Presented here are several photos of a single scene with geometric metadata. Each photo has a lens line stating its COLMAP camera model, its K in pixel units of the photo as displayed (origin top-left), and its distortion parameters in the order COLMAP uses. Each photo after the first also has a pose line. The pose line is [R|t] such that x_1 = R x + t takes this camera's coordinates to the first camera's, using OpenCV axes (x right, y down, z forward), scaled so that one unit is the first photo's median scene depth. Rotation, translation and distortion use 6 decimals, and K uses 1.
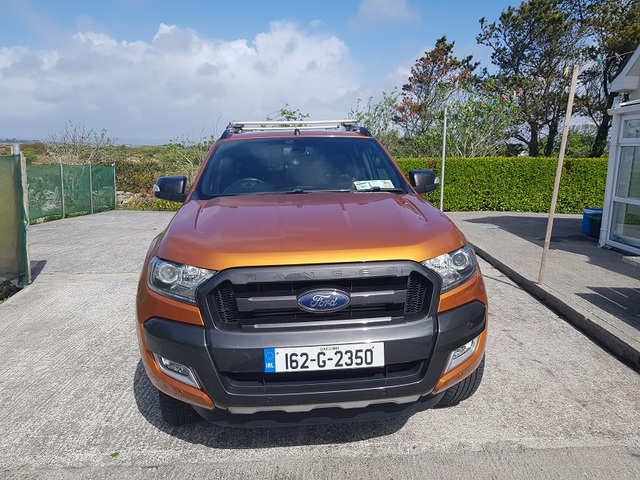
lens RADIAL K [[497.6, 0, 318.9], [0, 497.6, 224.0], [0, 0, 1]] dist [0.059761, -0.101167]
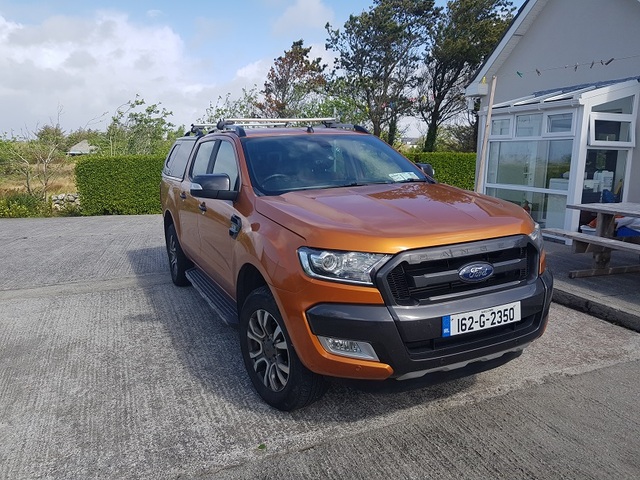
lens RADIAL K [[497.6, 0, 318.9], [0, 497.6, 224.0], [0, 0, 1]] dist [0.059761, -0.101167]
pose [[0.937971, -0.057918, 0.341842, -0.620646], [0.055622, 0.998315, 0.016524, -0.001082], [-0.342223, 0.003515, 0.939612, 0.004427]]
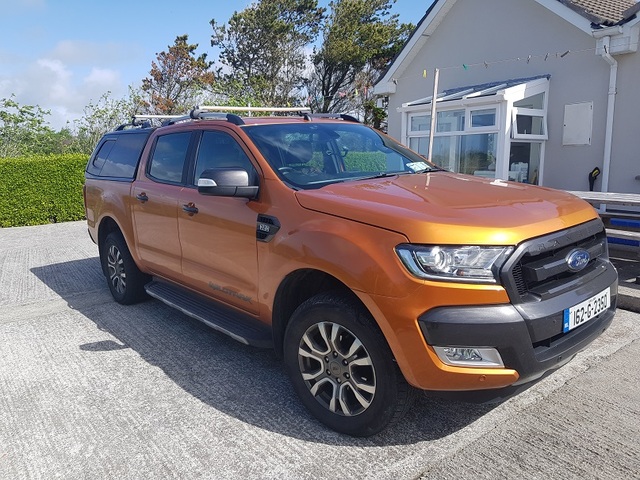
lens RADIAL K [[499.6, 0, 310.6], [0, 499.6, 224.1], [0, 0, 1]] dist [0.003663, -0.008193]
pose [[0.824340, -0.101226, 0.556971, -0.915370], [0.100850, 0.994404, 0.031465, -0.017168], [-0.557039, 0.030233, 0.829936, 0.335369]]
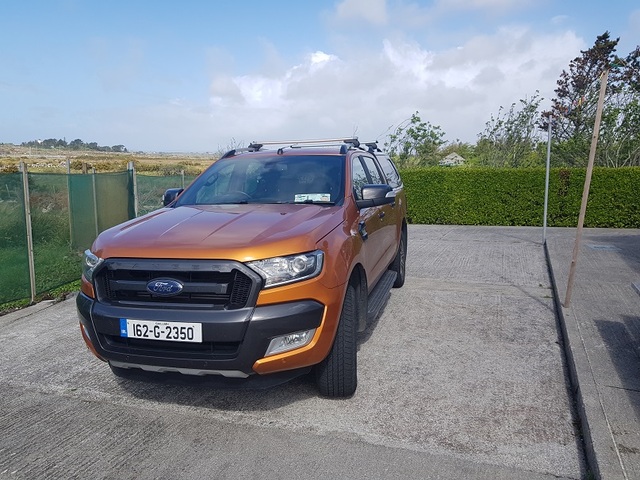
lens RADIAL K [[497.6, 0, 318.9], [0, 497.6, 224.0], [0, 0, 1]] dist [0.059761, -0.101167]
pose [[0.934988, 0.034967, -0.352952, 0.698530], [-0.041342, 0.999089, -0.010537, -0.010756], [0.352262, 0.024444, 0.935582, -0.067721]]
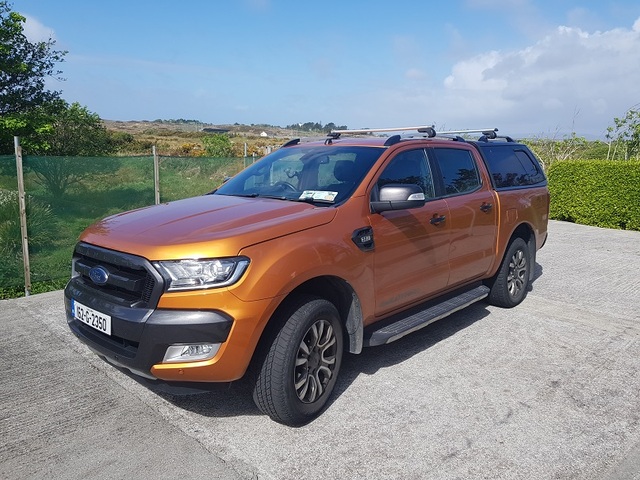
lens RADIAL K [[497.6, 0, 318.9], [0, 497.6, 224.0], [0, 0, 1]] dist [0.059761, -0.101167]
pose [[0.678415, 0.120134, -0.724790, 1.135459], [-0.115982, 0.991682, 0.055810, -0.104208], [0.725466, 0.046200, 0.686706, 0.415795]]
